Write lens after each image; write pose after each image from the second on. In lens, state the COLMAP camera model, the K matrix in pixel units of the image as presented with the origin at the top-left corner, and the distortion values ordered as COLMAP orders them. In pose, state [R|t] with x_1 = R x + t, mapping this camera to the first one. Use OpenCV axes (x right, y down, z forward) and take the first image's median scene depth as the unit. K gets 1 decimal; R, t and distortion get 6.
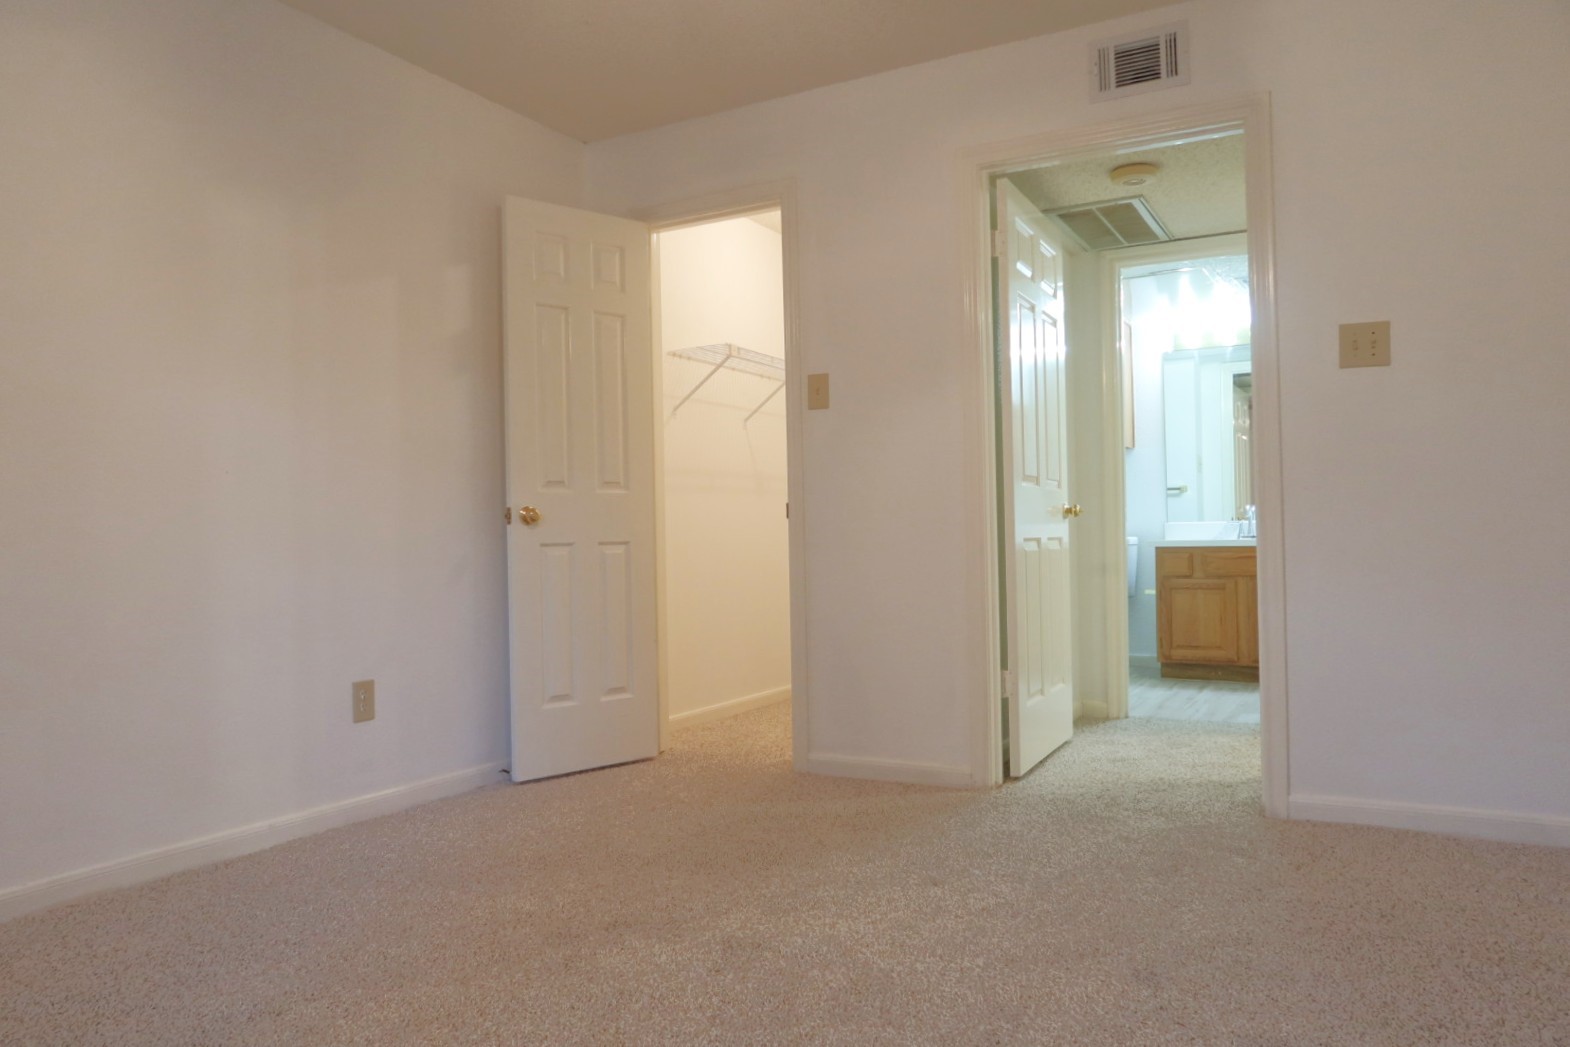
lens RADIAL K [[1168.1, 0, 785.0], [0, 1168.1, 523.5], [0, 0, 1]] dist [-0.033115, 0.000964]
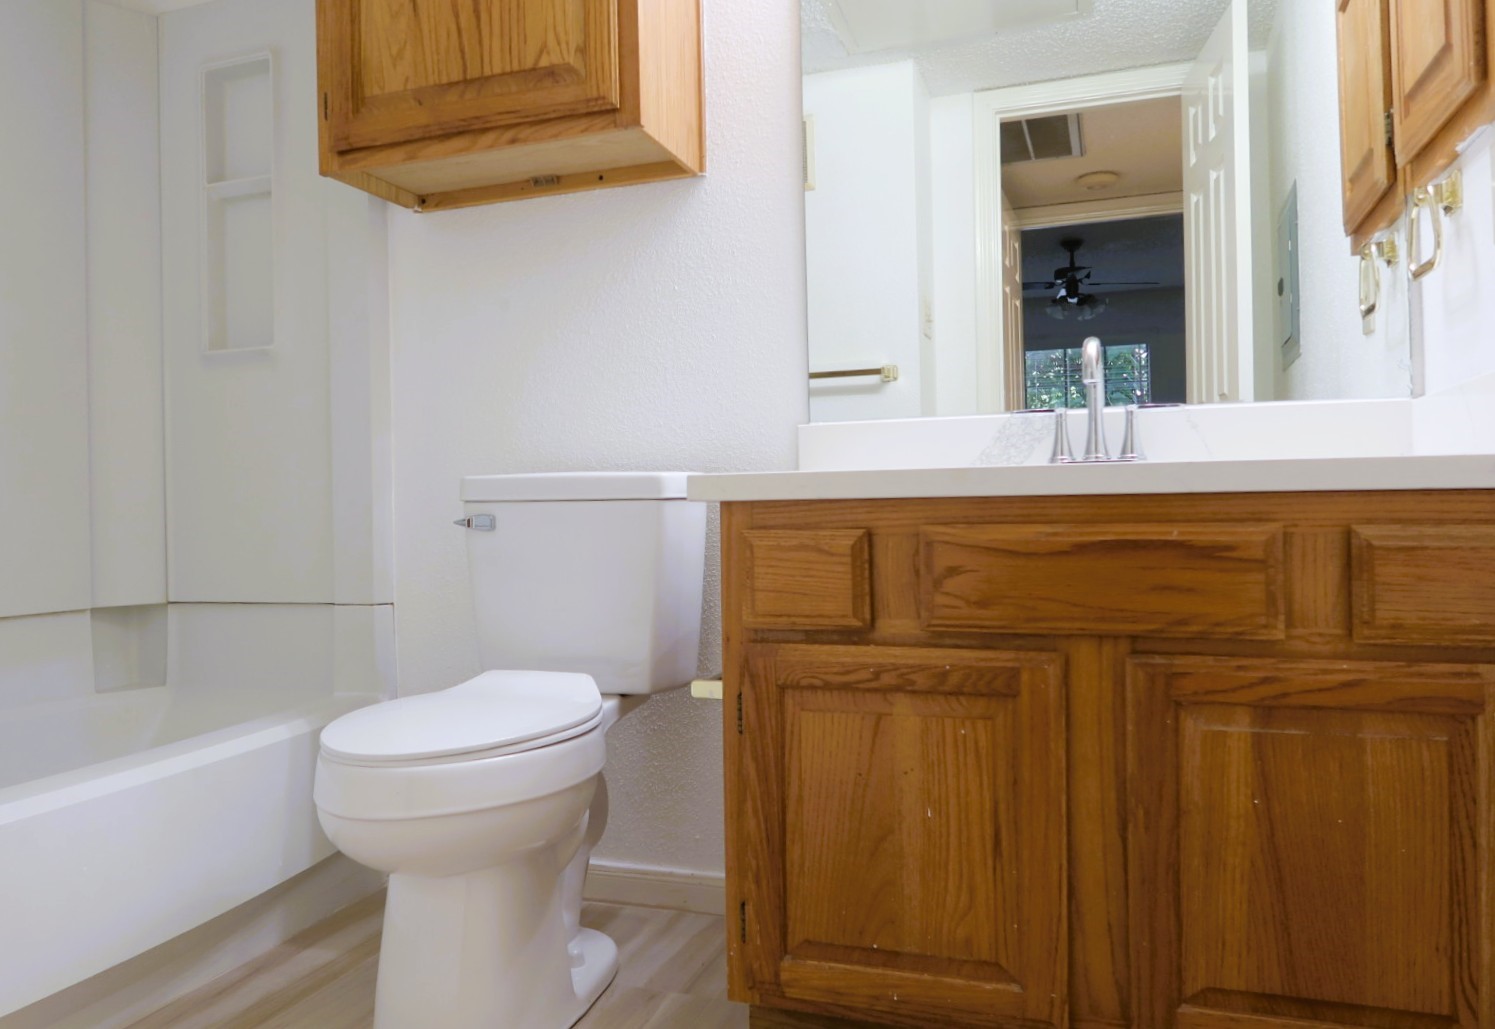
lens RADIAL K [[1058.2, 0, 747.5], [0, 1058.2, 514.5], [0, 0, 1]] dist [-0.001186, 0.000005]
pose [[0.988109, 0.000732, 0.153751, 0.454782], [-0.002877, 0.999902, 0.013724, 0.030941], [-0.153726, -0.014003, 0.988014, 1.237682]]
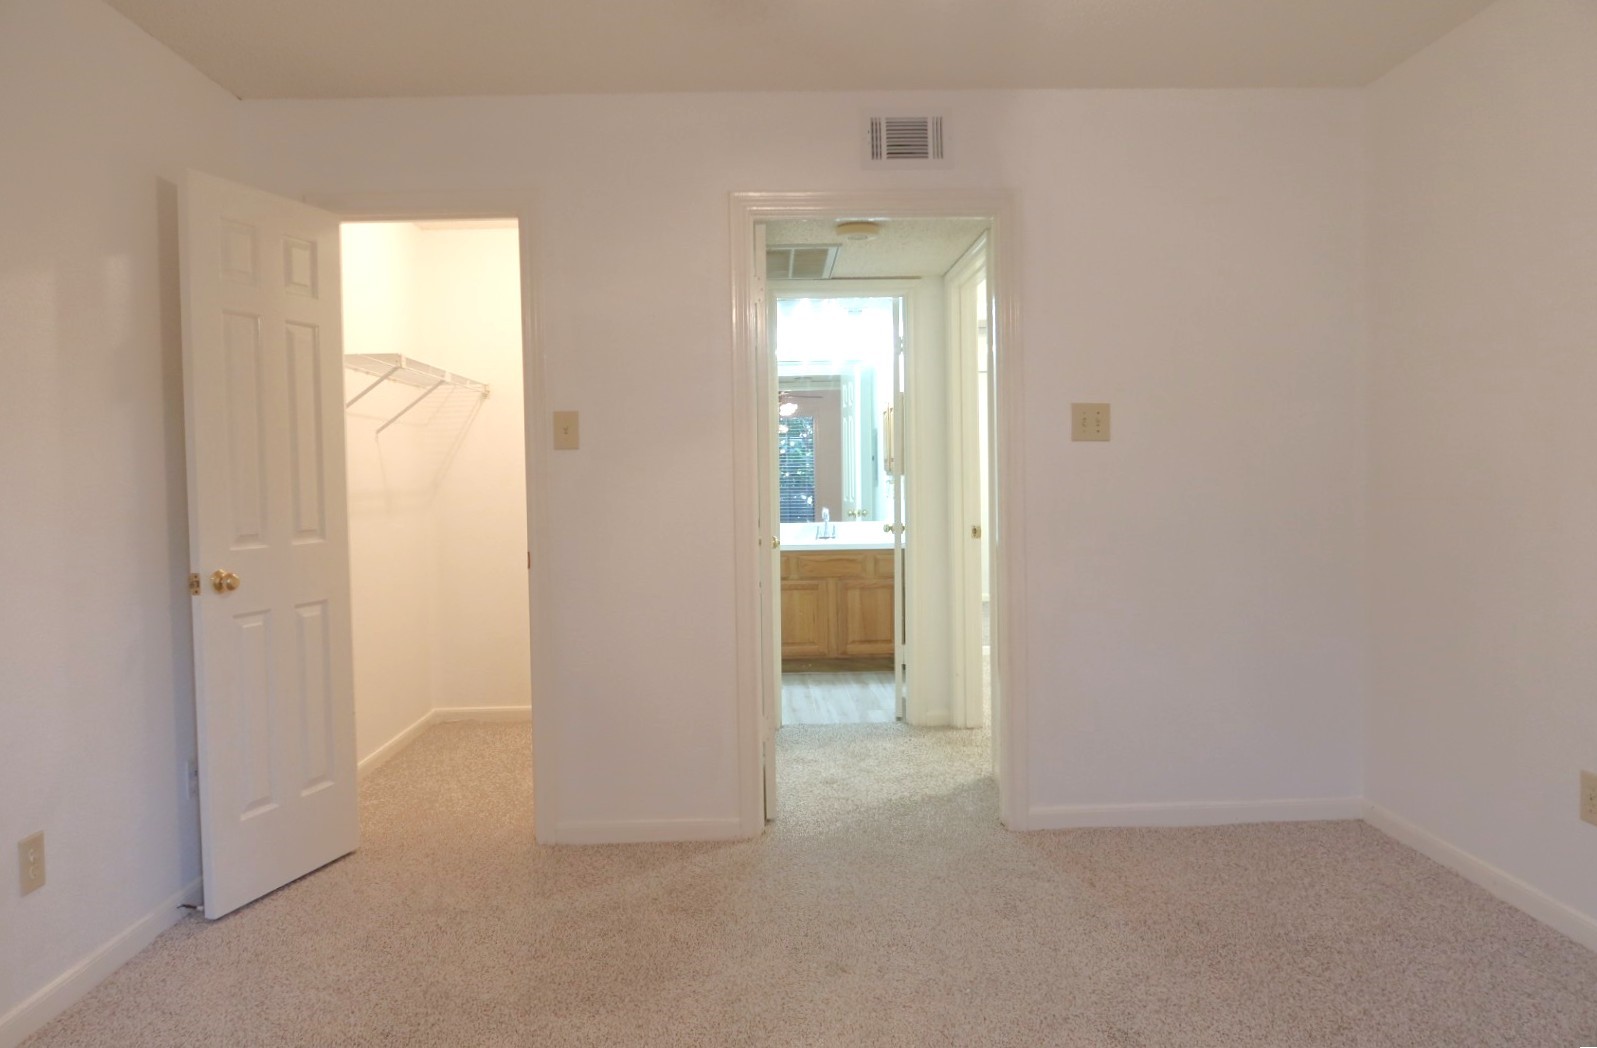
lens RADIAL K [[1154.5, 0, 844.8], [0, 1154.5, 519.9], [0, 0, 1]] dist [-0.003525, -0.000448]
pose [[0.845599, -0.015326, 0.533599, -0.268708], [-0.008120, 0.999103, 0.041564, -0.081528], [-0.533757, -0.039480, 0.844716, 0.111912]]
